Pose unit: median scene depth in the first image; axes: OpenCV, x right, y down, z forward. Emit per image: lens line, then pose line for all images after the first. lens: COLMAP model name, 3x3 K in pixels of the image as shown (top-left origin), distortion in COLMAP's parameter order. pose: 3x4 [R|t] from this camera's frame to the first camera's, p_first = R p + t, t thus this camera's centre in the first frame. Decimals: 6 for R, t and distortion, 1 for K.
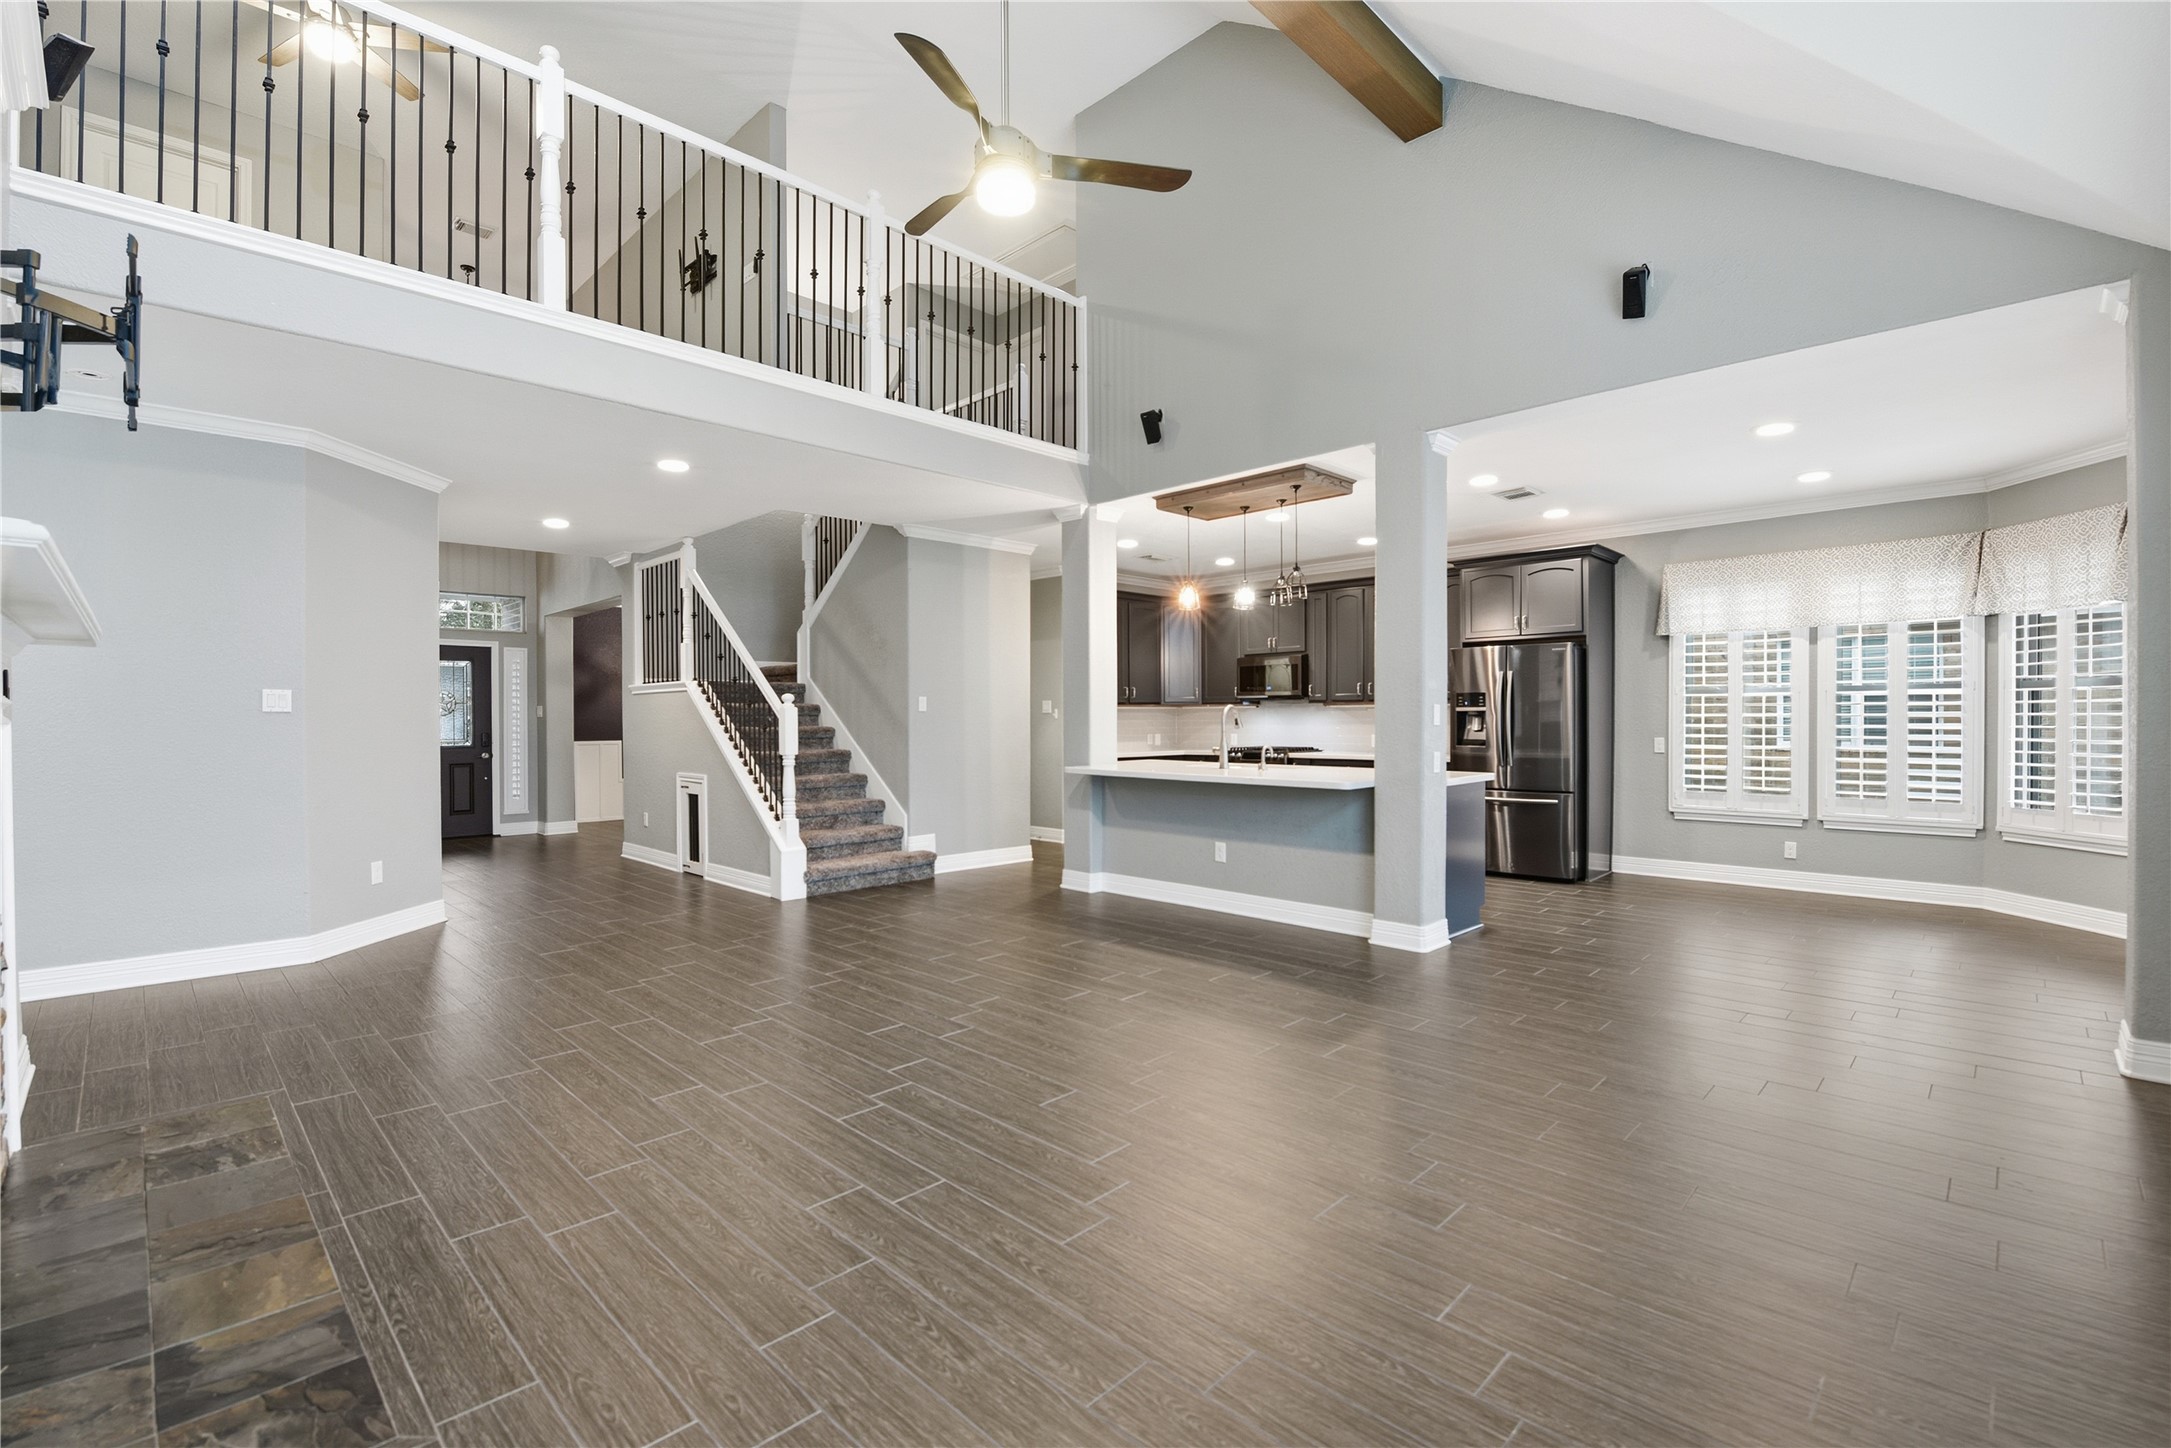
lens RADIAL K [[959.1, 0, 1102.3], [0, 959.1, 727.3], [0, 0, 1]] dist [-0.015546, -0.001225]
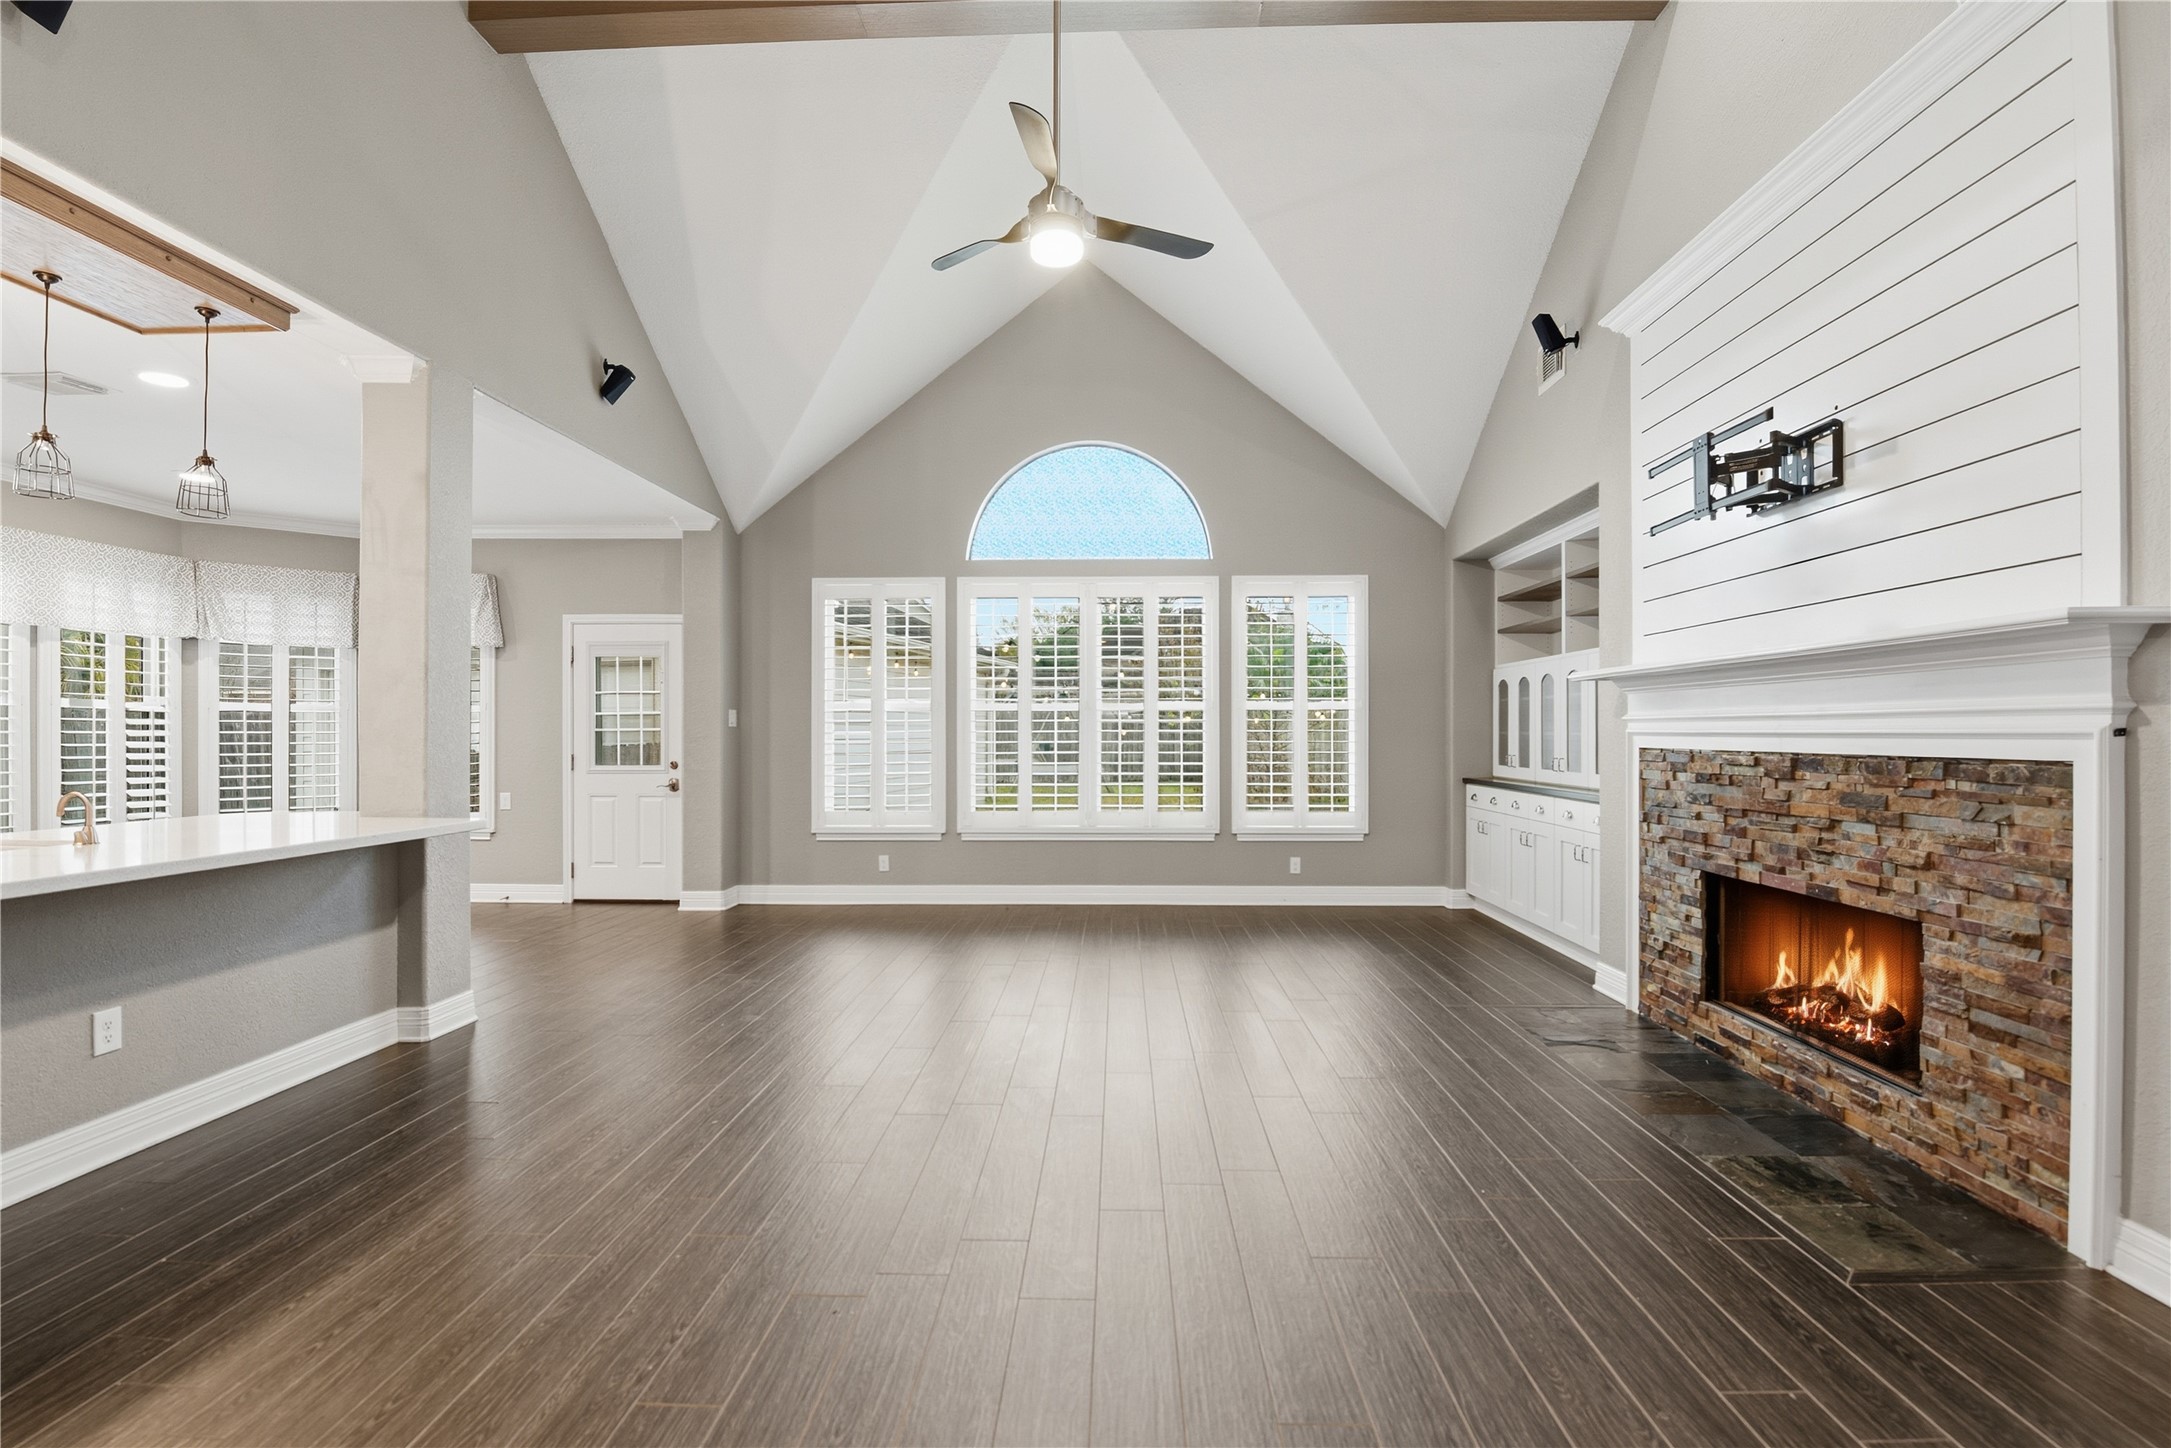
lens RADIAL K [[959.1, 0, 1105.8], [0, 959.1, 730.3], [0, 0, 1]] dist [-0.015546, -0.001225]
pose [[-0.683146, 0.005919, 0.730258, -0.503071], [0.010948, 0.999938, 0.002136, -0.006601], [-0.730200, 0.009454, -0.683168, 0.923825]]
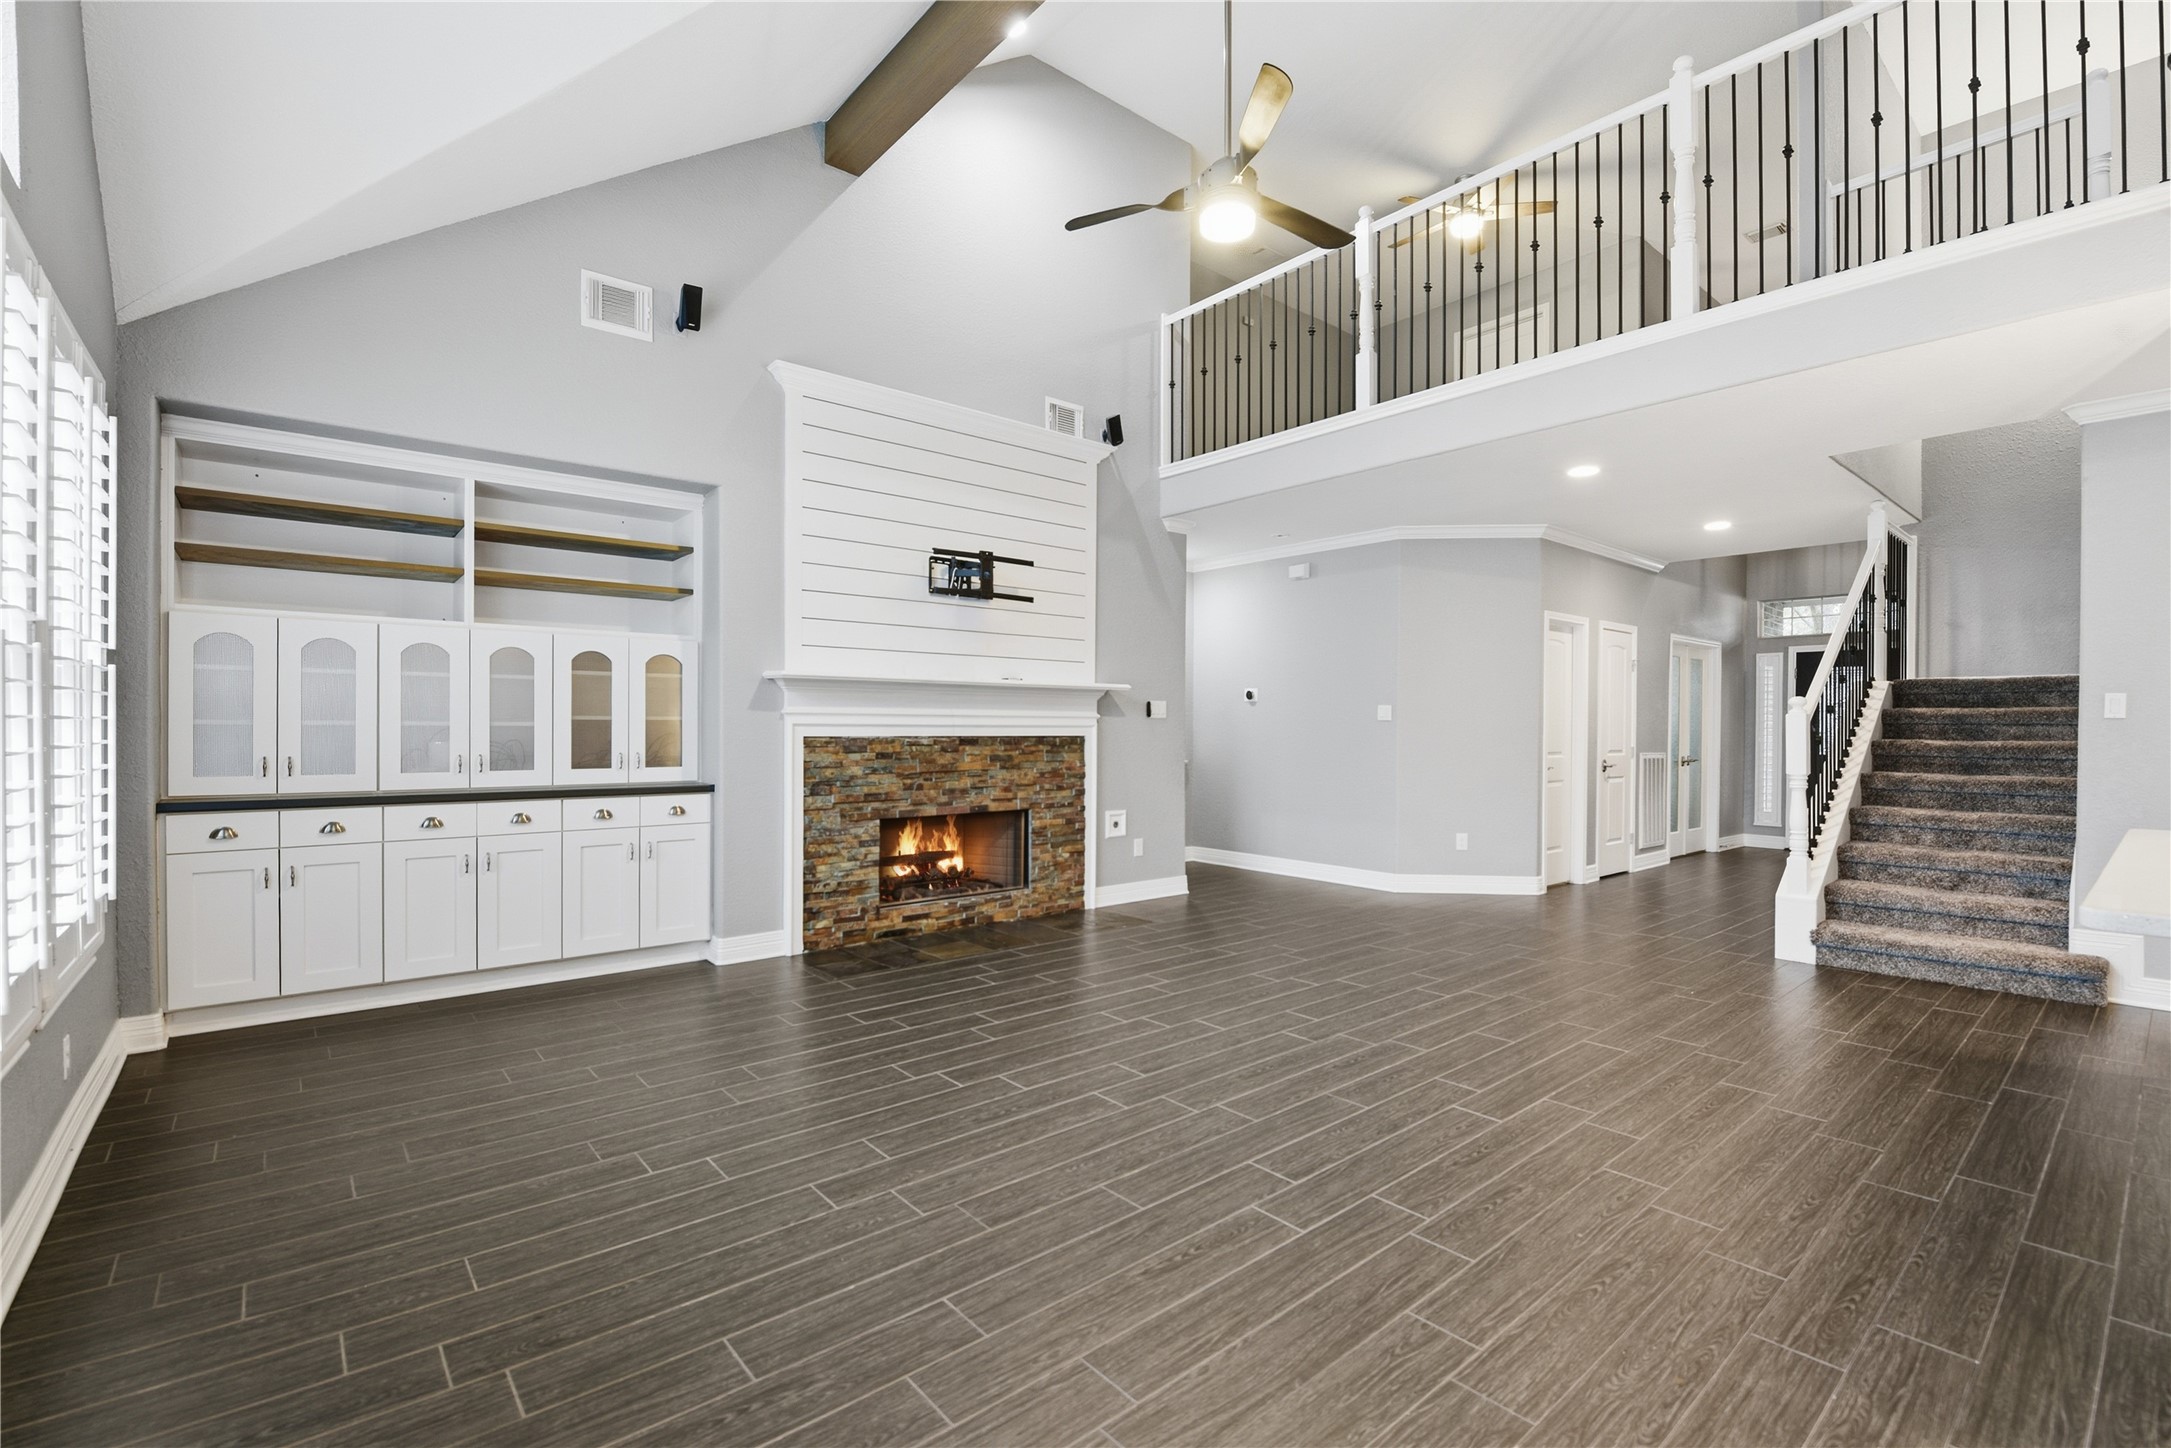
lens RADIAL K [[959.1, 0, 1082.9], [0, 959.1, 726.2], [0, 0, 1]] dist [-0.015546, -0.001225]
pose [[-0.104823, 0.004343, -0.994481, 0.520050], [-0.015612, 0.999860, 0.006012, -0.006512], [0.994368, 0.016156, -0.104740, 0.521776]]
